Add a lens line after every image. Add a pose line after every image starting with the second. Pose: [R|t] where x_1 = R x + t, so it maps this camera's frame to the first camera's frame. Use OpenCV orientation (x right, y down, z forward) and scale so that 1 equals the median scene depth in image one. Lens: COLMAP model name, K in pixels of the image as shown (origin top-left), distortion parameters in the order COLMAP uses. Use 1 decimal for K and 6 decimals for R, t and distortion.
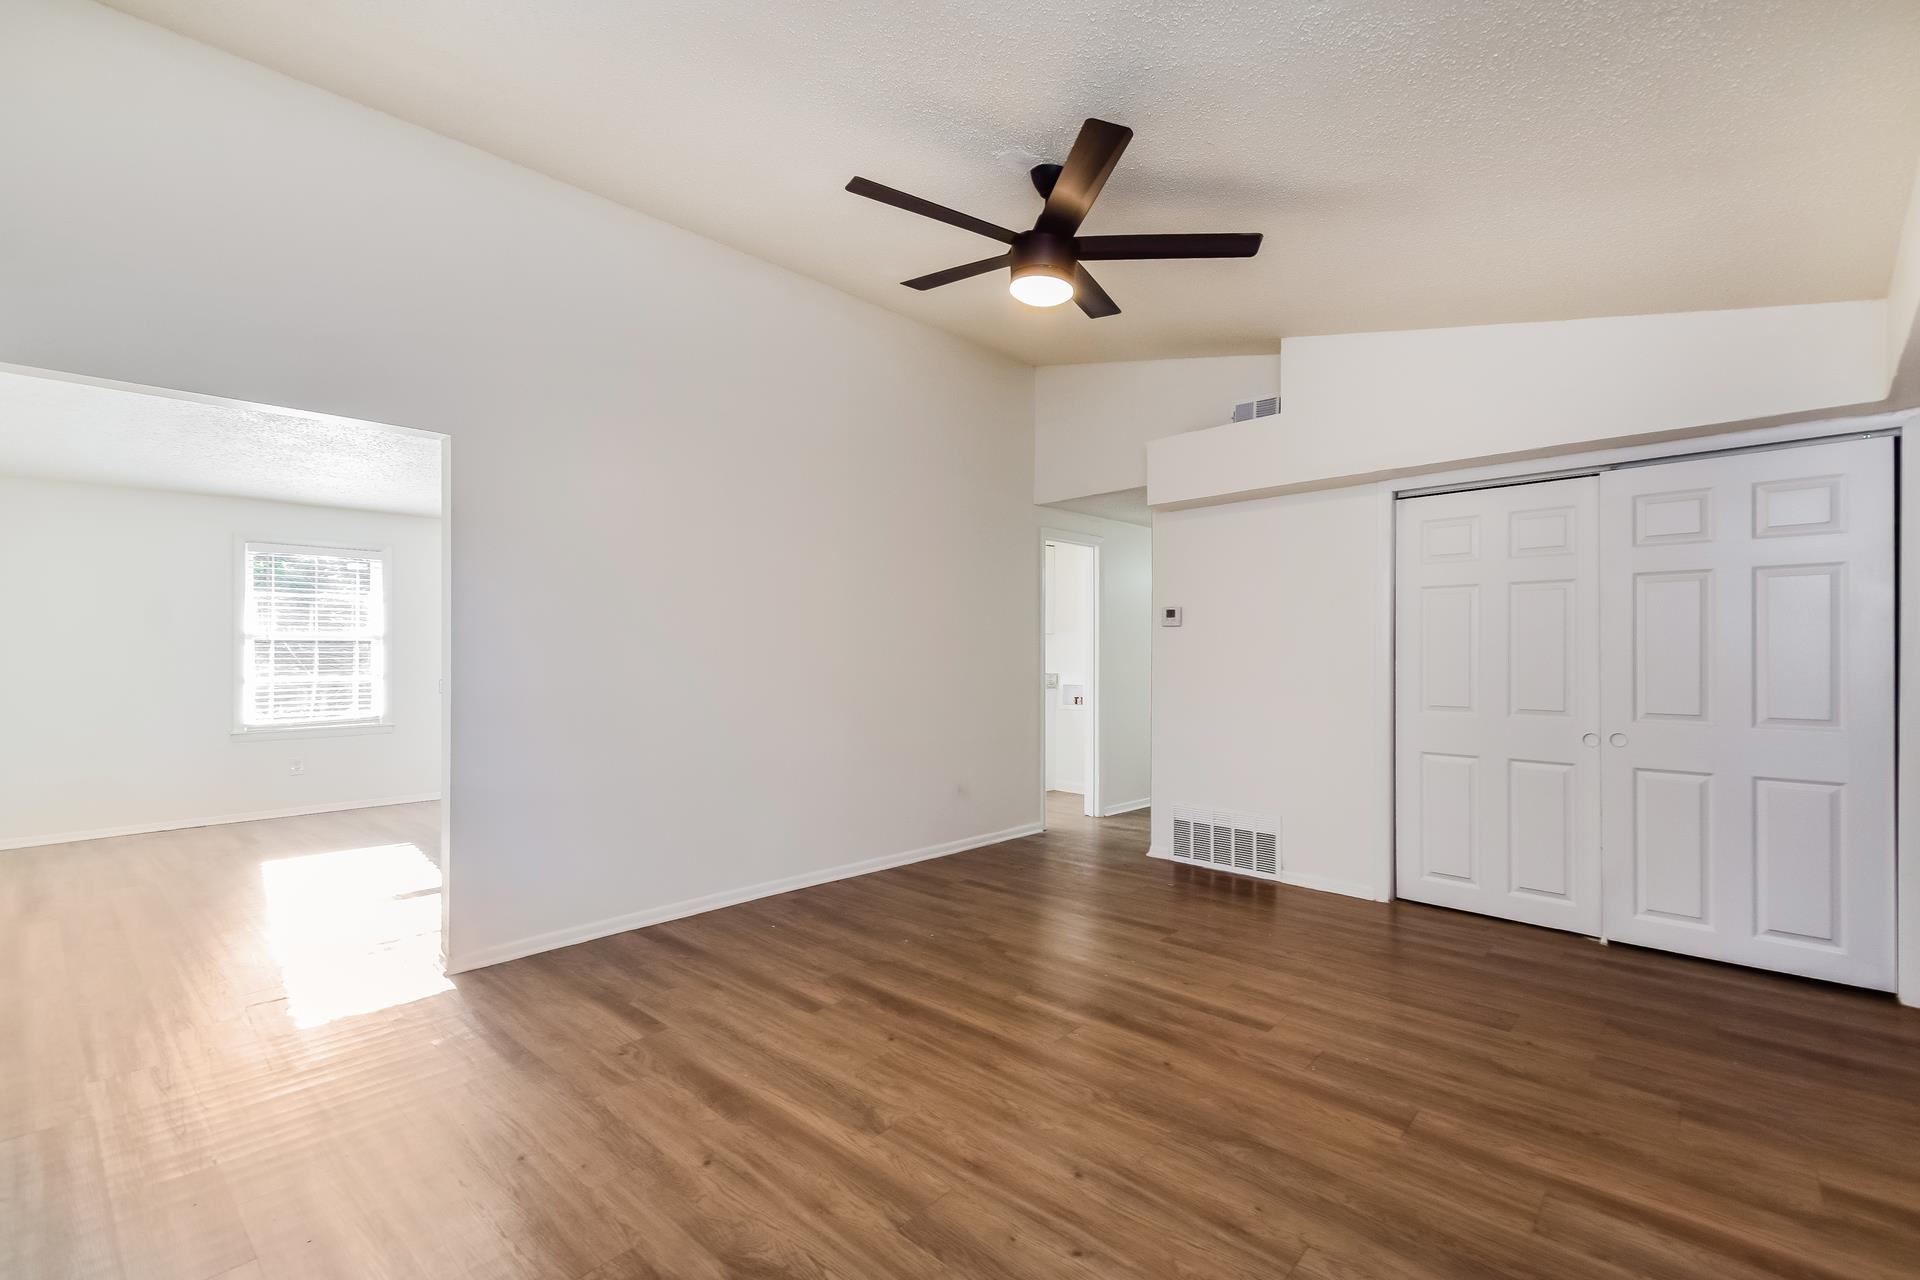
lens RADIAL K [[865.2, 0, 965.8], [0, 865.2, 645.1], [0, 0, 1]] dist [0.041191, -0.017456]
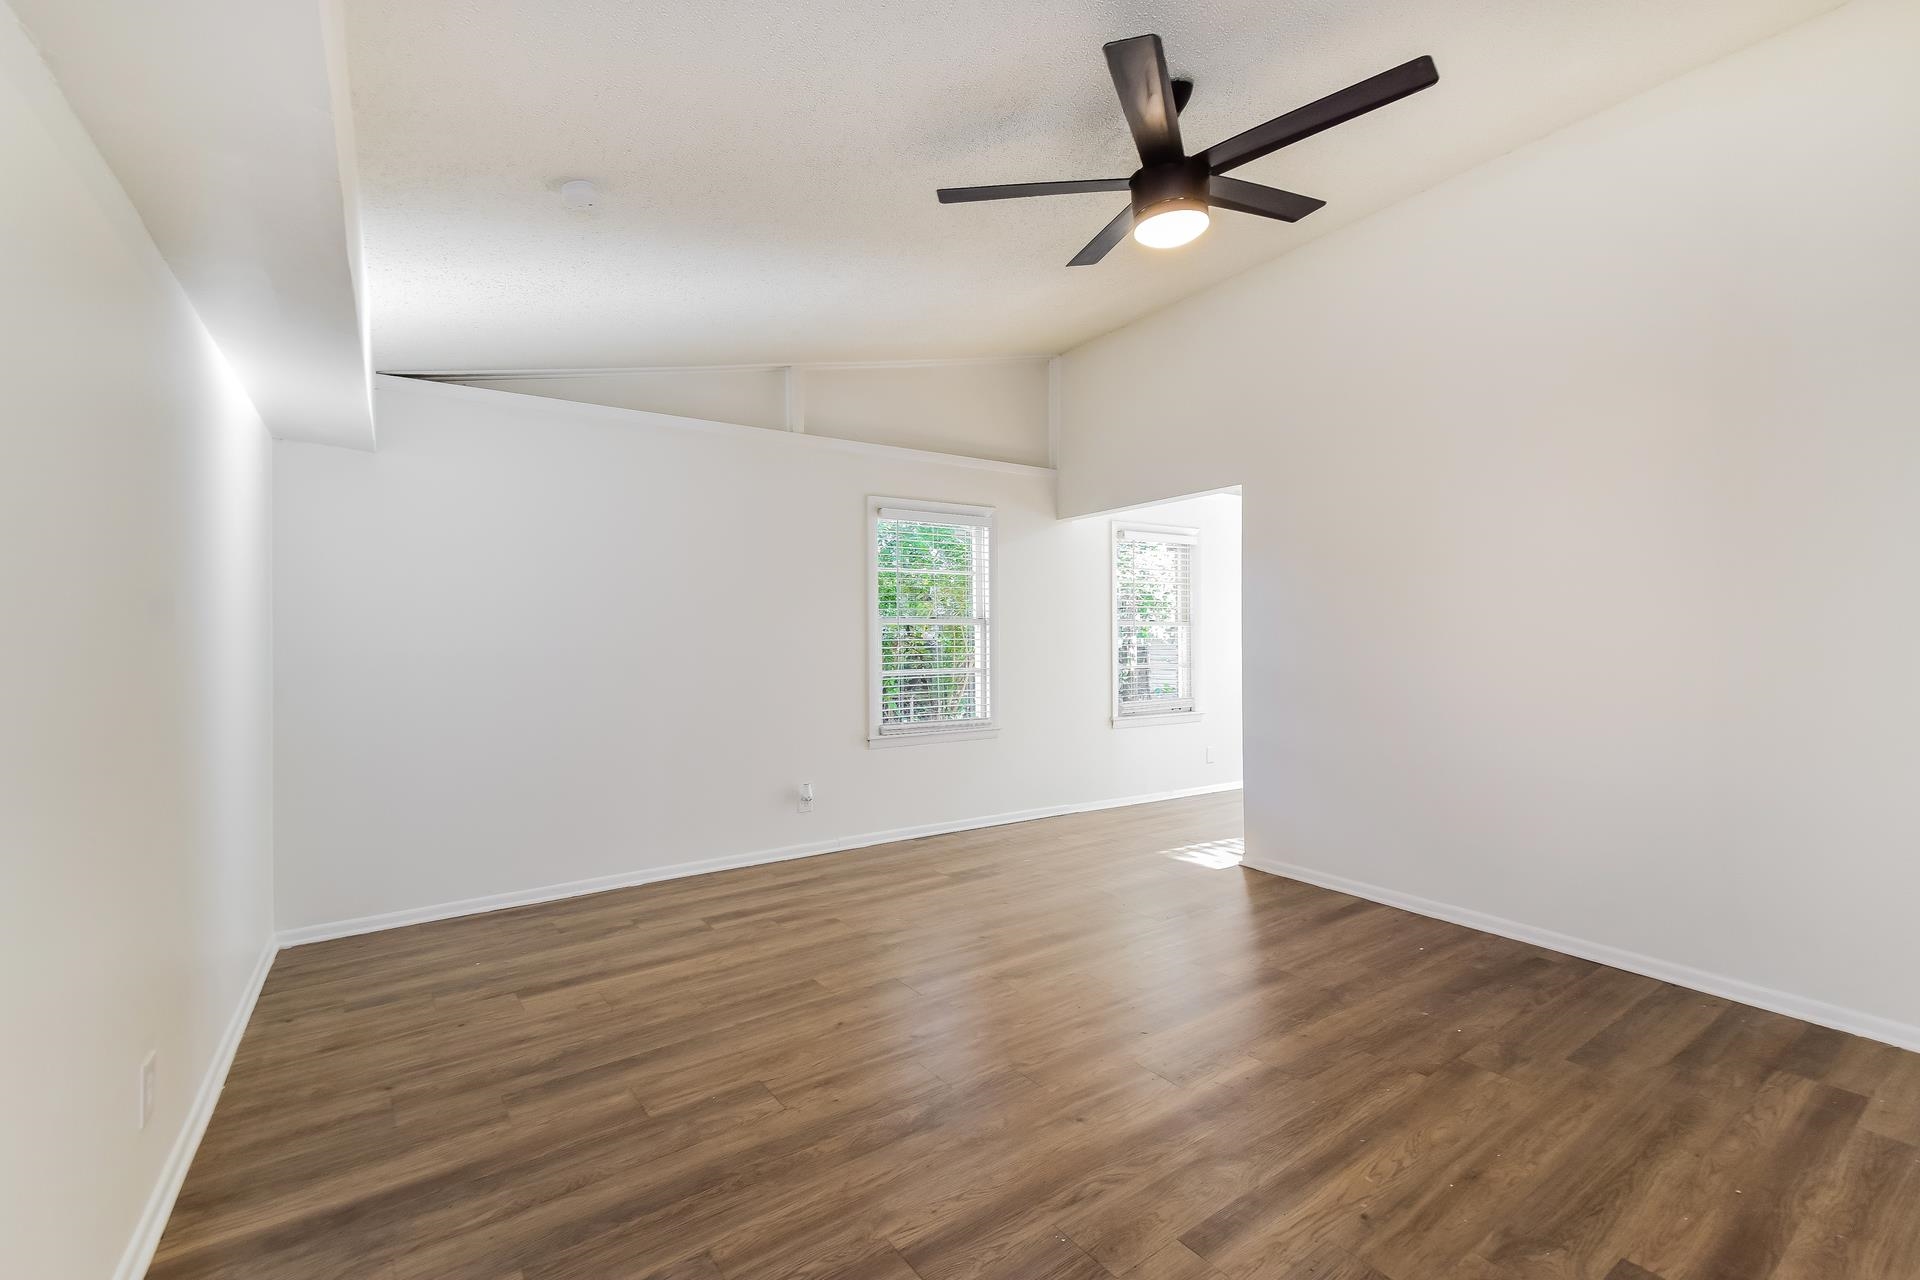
lens RADIAL K [[865.2, 0, 965.8], [0, 865.2, 645.1], [0, 0, 1]] dist [0.041191, -0.017456]
pose [[-0.232731, 0.008833, -0.972501, 0.998859], [0.005257, 0.999956, 0.007824, 0.004378], [0.972527, -0.003291, -0.232767, 0.999109]]
